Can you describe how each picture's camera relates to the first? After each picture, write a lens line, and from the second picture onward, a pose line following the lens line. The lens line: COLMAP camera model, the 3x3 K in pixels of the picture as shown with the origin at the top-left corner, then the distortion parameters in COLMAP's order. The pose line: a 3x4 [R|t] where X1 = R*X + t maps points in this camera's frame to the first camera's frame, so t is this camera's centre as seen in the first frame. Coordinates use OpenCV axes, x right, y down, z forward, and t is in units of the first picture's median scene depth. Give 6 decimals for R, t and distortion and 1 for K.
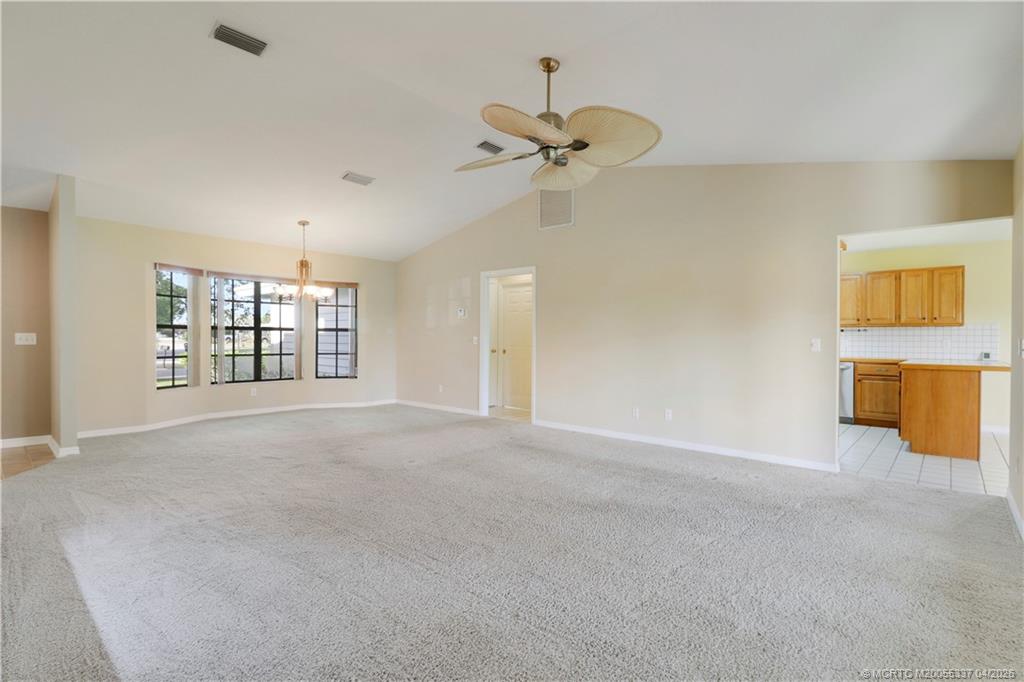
lens RADIAL K [[517.8, 0, 512.6], [0, 517.8, 335.0], [0, 0, 1]] dist [0.001689, 0.000006]
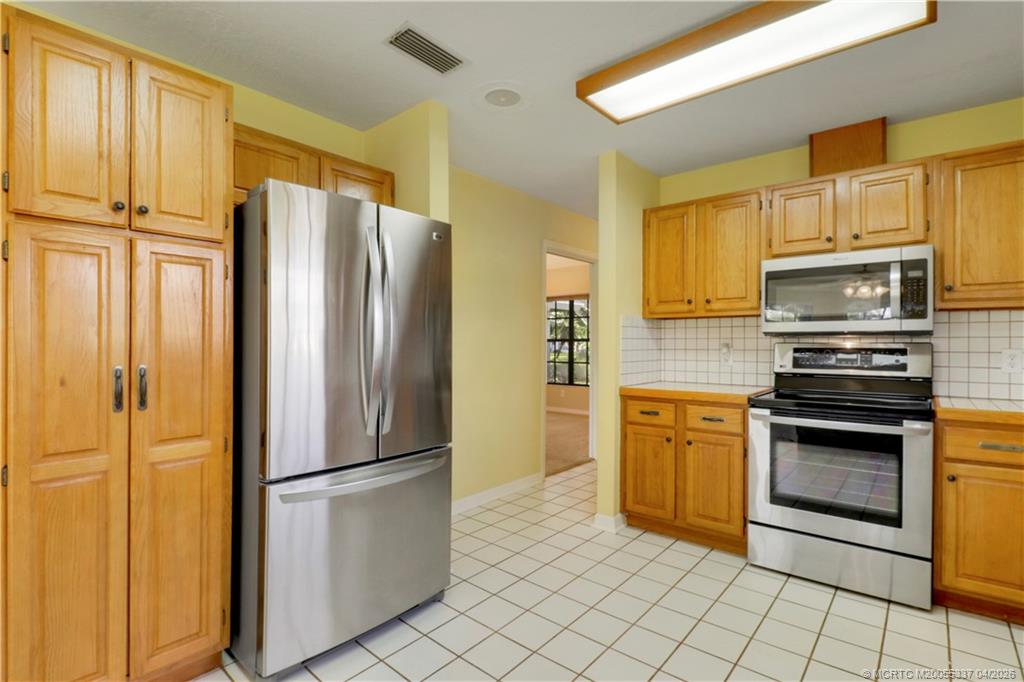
lens RADIAL K [[489.8, 0, 527.2], [0, 489.8, 337.7], [0, 0, 1]] dist [-0.004725, -0.001419]
pose [[0.002306, -0.020783, -0.999781, 0.646848], [0.004831, 0.999773, -0.020771, 0.005420], [0.999986, -0.004782, 0.002406, 0.935680]]
